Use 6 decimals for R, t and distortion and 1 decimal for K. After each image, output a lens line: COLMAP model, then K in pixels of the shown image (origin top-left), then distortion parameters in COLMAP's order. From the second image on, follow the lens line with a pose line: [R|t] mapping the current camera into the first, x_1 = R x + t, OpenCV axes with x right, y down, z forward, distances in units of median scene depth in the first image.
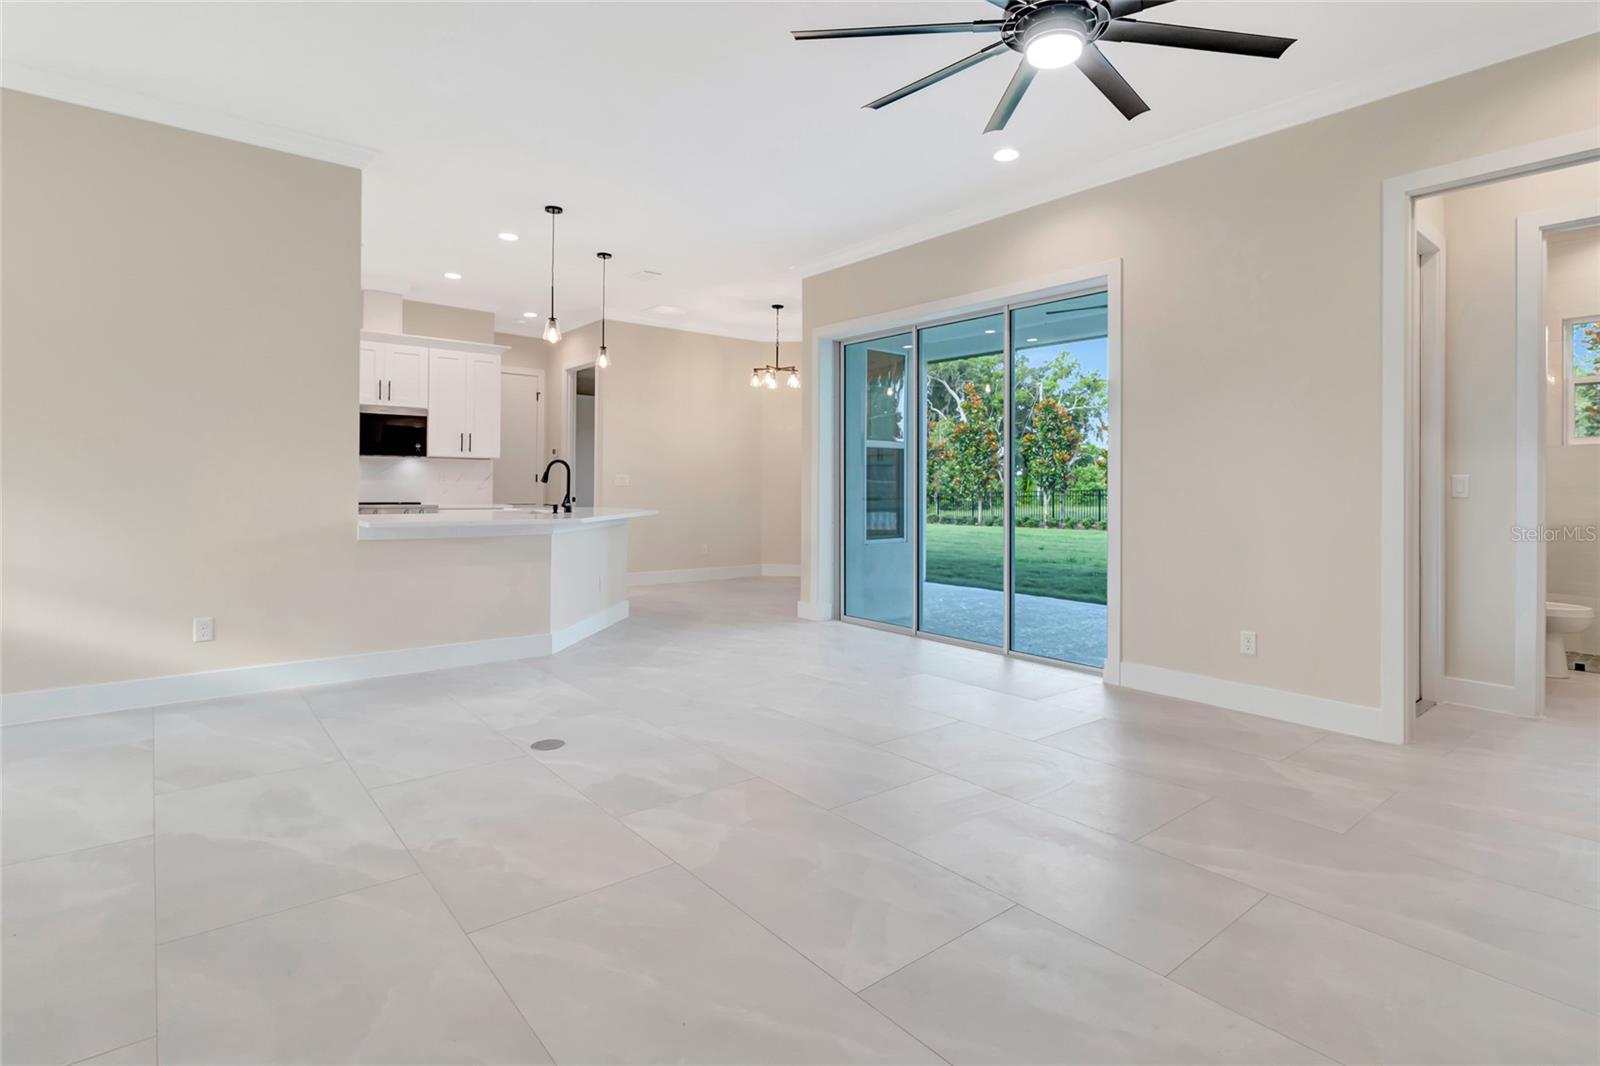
lens RADIAL K [[813.2, 0, 803.4], [0, 813.2, 479.0], [0, 0, 1]] dist [0.000141, -0.000551]
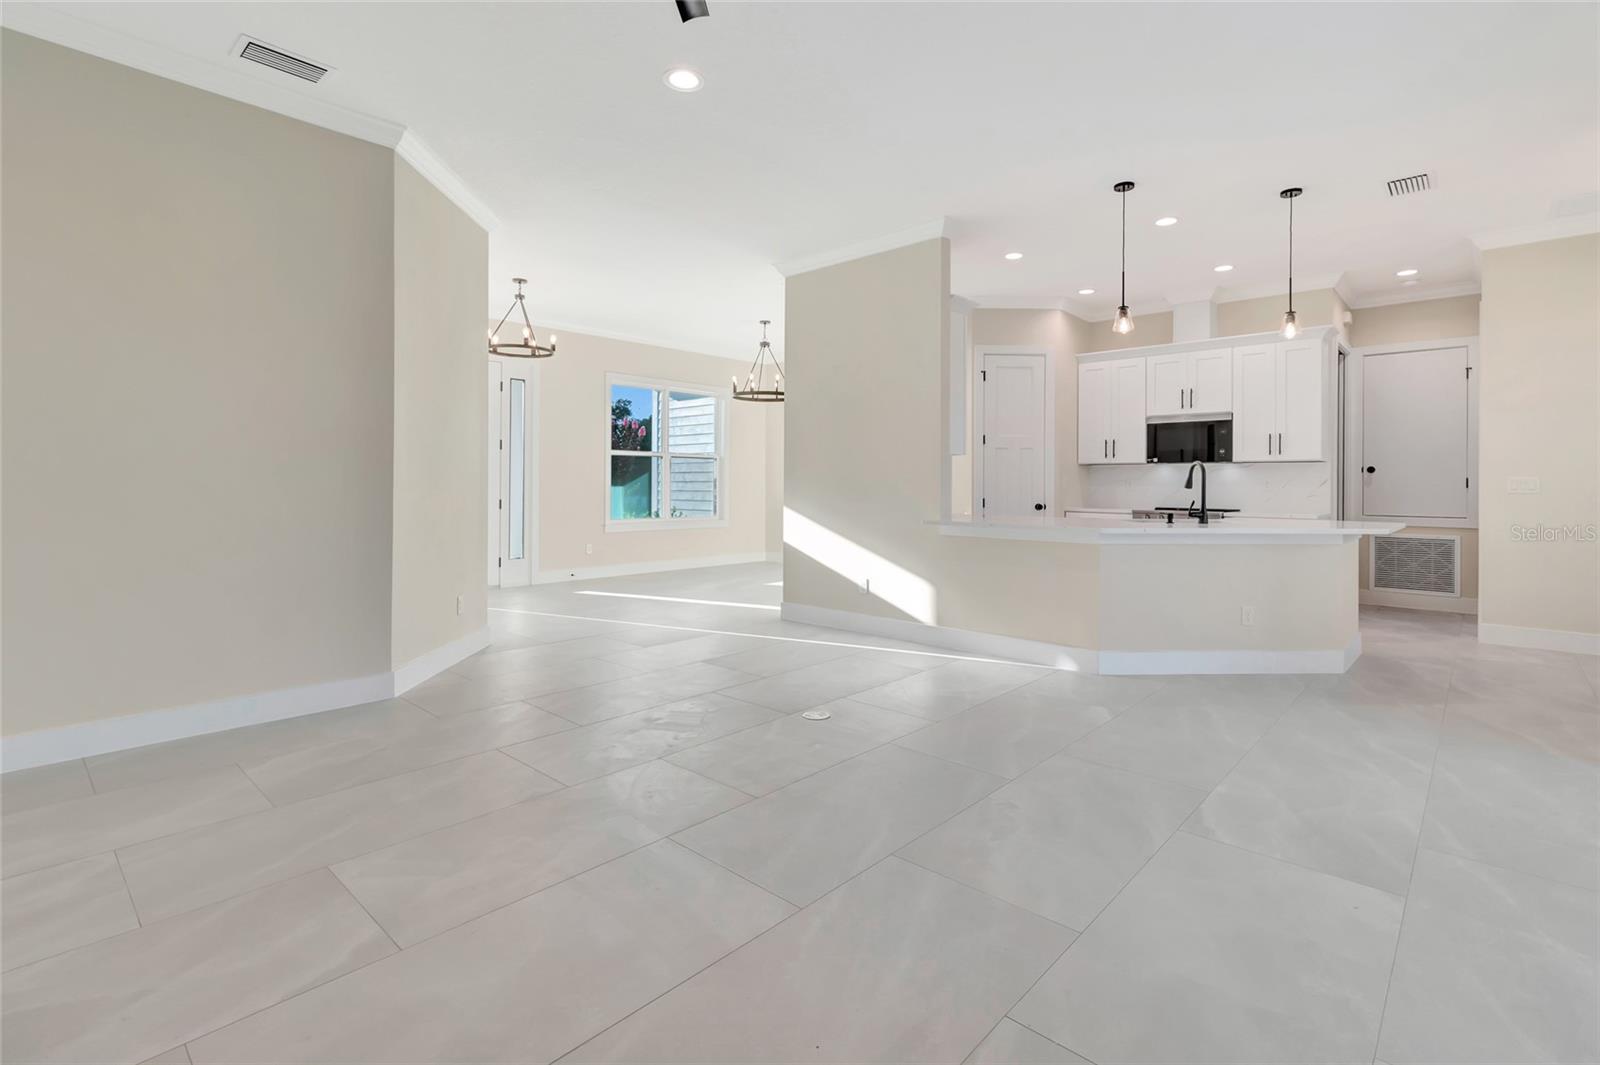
lens RADIAL K [[736.7, 0, 800.8], [0, 736.7, 492.0], [0, 0, 1]] dist [0.000890, 0.000133]
pose [[0.147191, -0.000911, -0.989108, 0.339707], [0.007201, 0.999974, 0.000151, 0.004499], [0.989082, -0.007145, 0.147194, 0.393819]]
